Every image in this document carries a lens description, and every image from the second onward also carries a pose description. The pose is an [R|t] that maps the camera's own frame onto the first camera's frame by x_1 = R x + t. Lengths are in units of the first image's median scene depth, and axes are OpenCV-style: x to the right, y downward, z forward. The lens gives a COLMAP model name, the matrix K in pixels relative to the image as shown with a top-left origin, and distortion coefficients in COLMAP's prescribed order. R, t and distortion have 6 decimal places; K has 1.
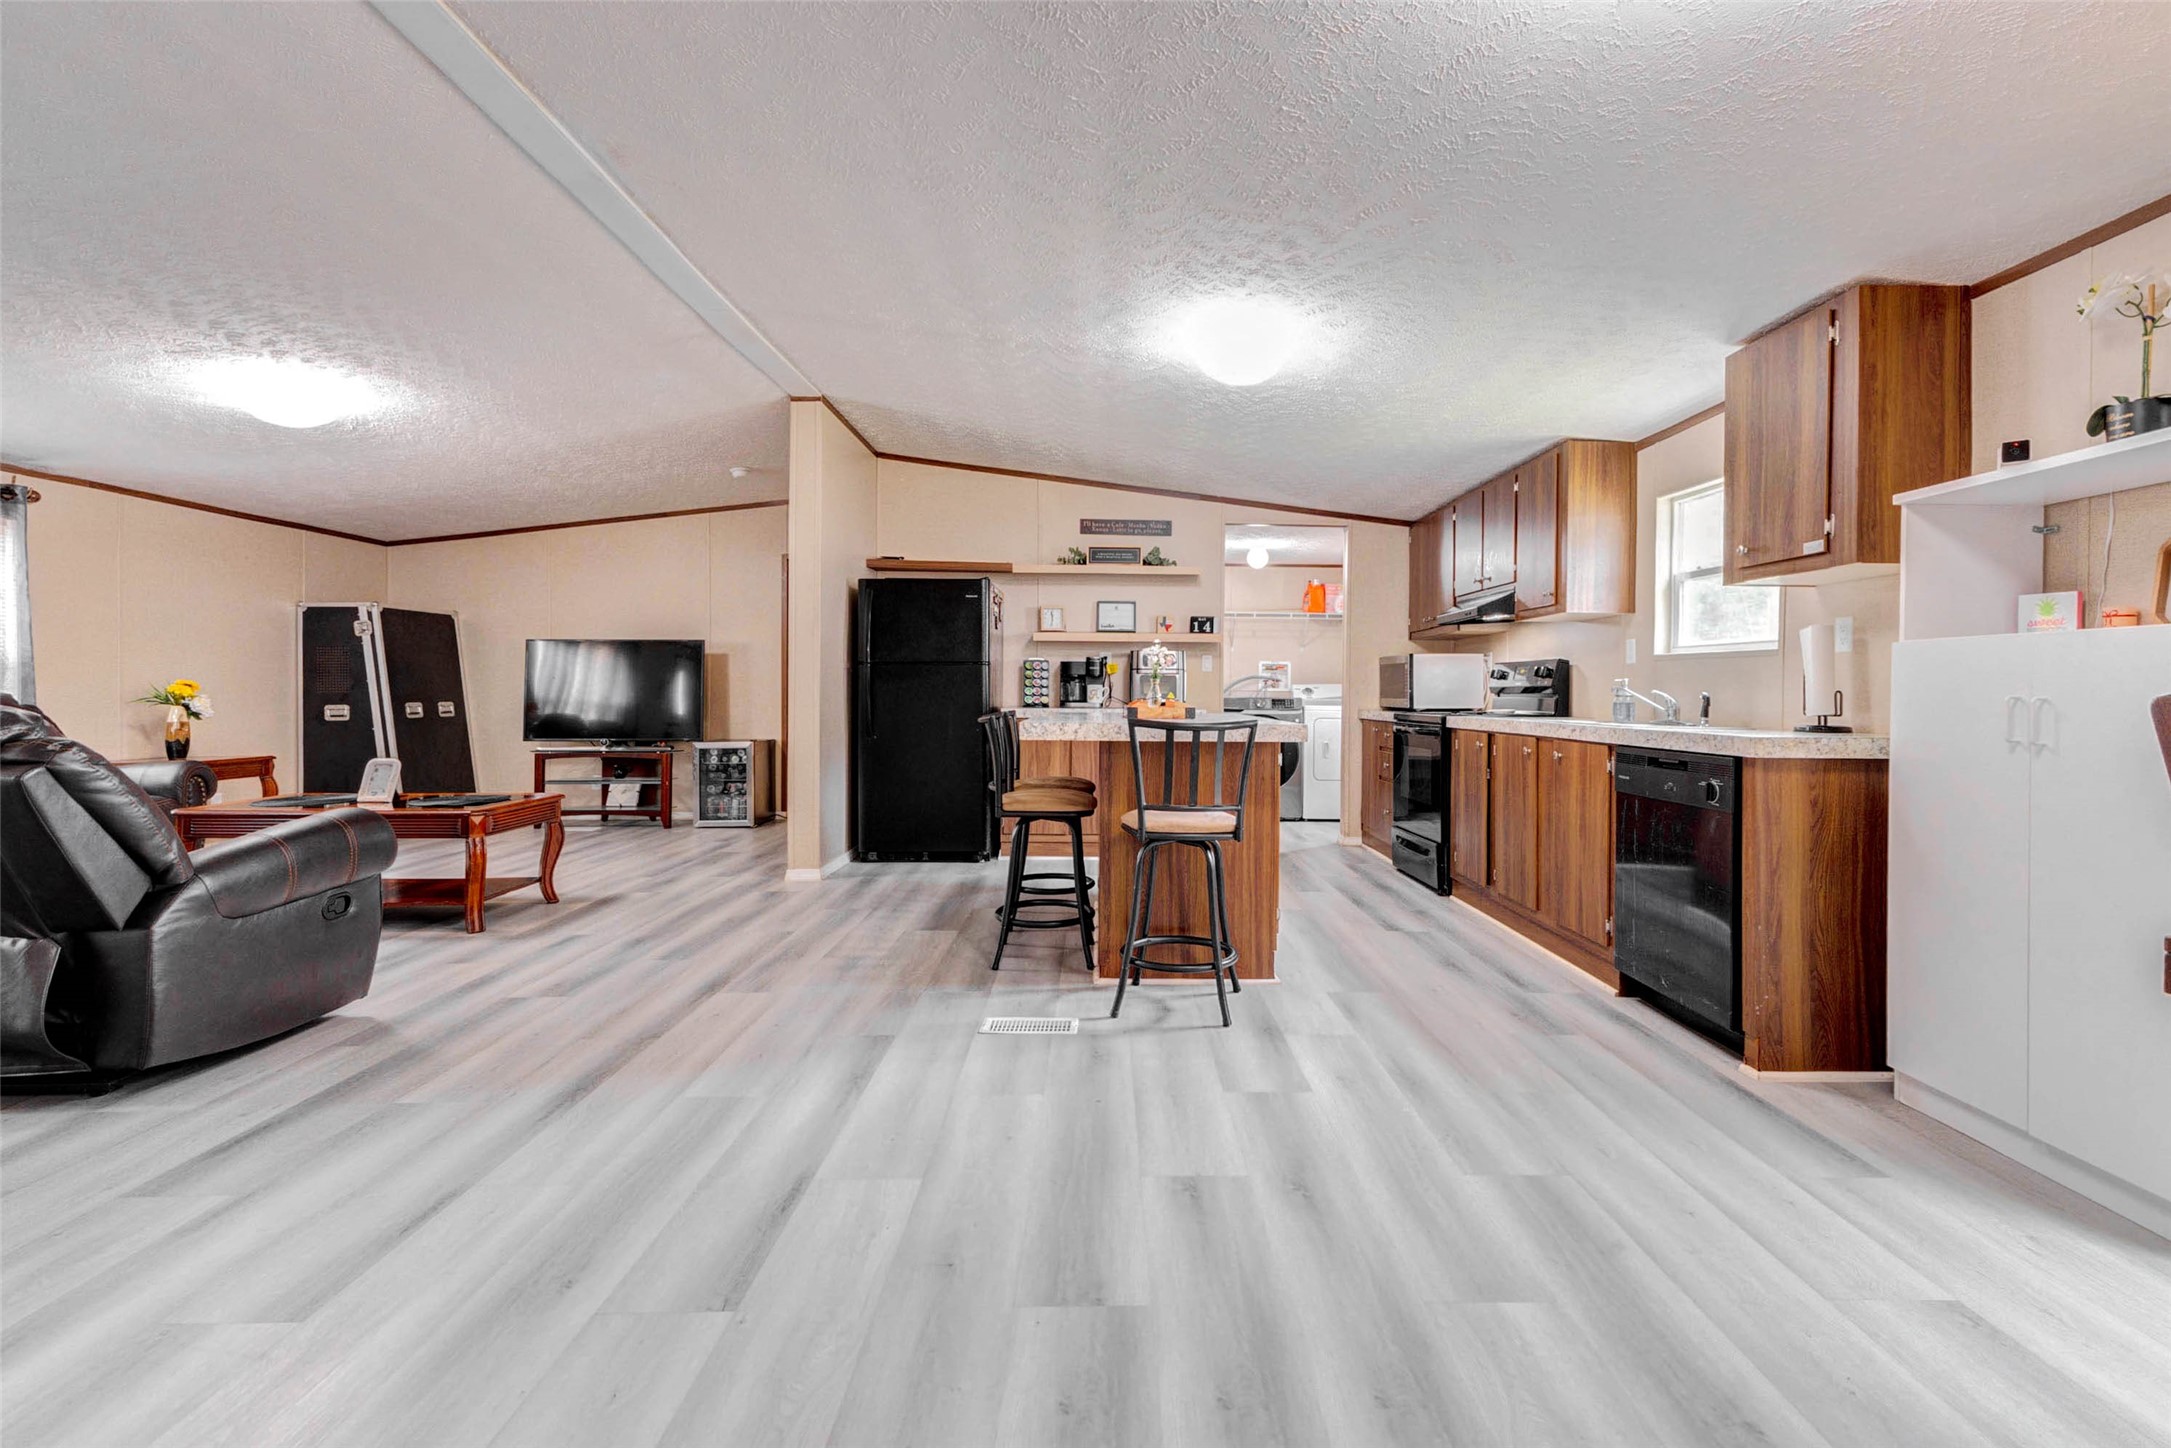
lens RADIAL K [[945.1, 0, 1118.9], [0, 945.1, 704.3], [0, 0, 1]] dist [0.011717, -0.003422]
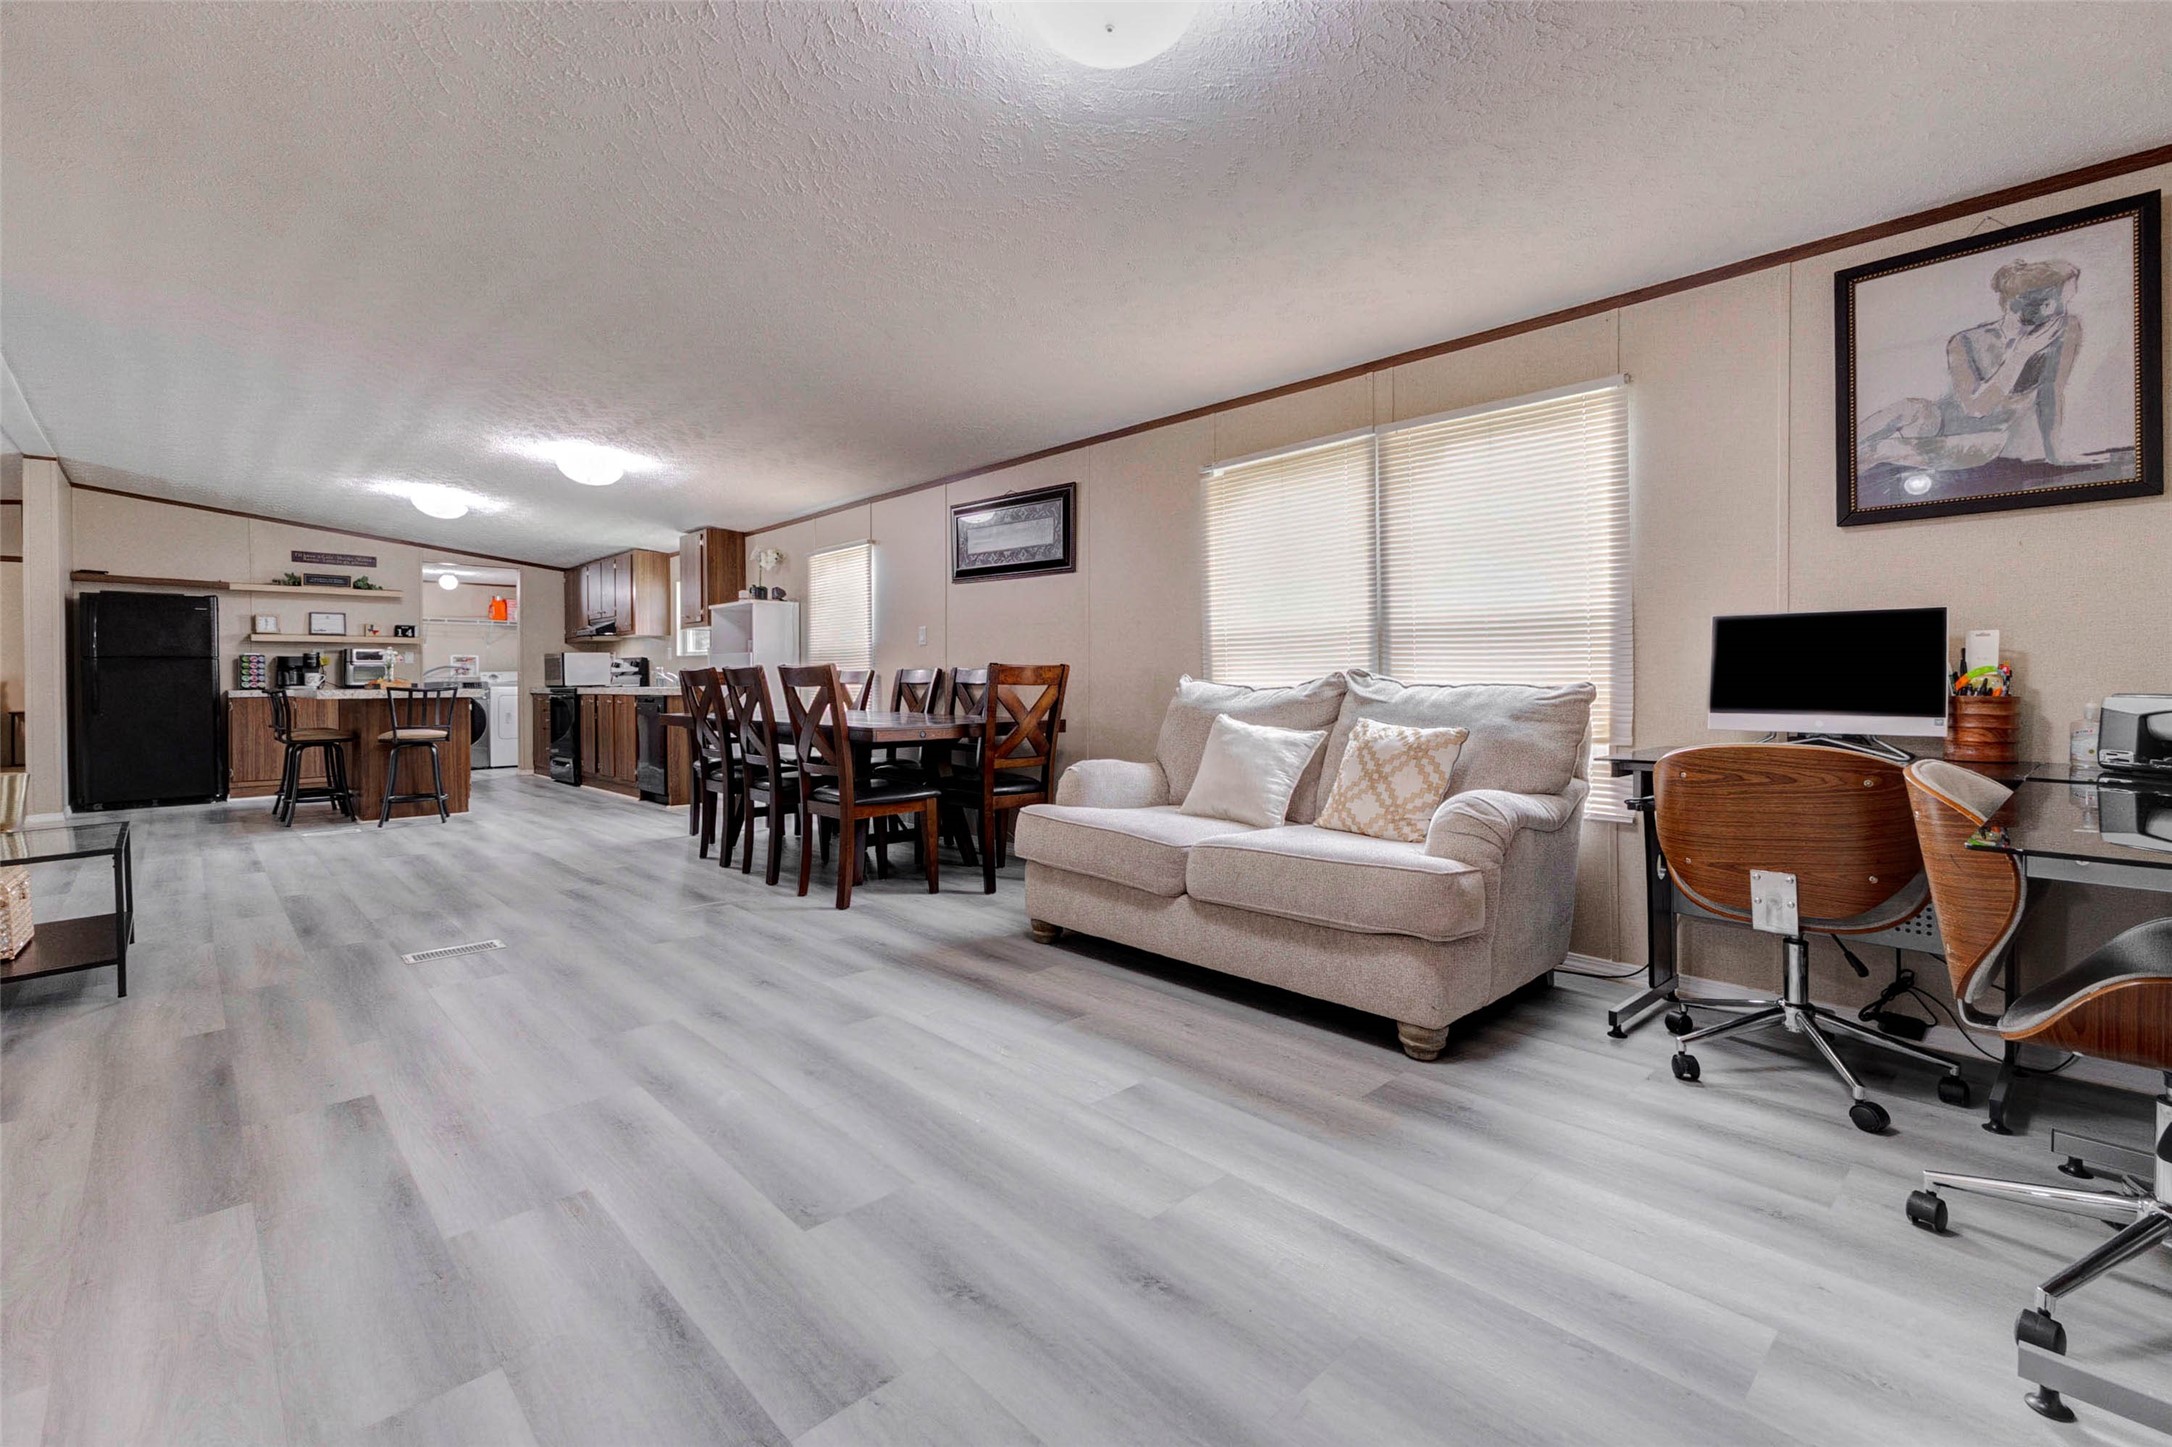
lens RADIAL K [[945.5, 0, 1082.4], [0, 945.5, 681.2], [0, 0, 1]] dist [0.011717, -0.003422]
pose [[0.737225, -0.015855, 0.675461, -0.141053], [0.022960, 0.999735, -0.001593, 0.020461], [-0.675257, 0.016683, 0.737394, -0.830180]]
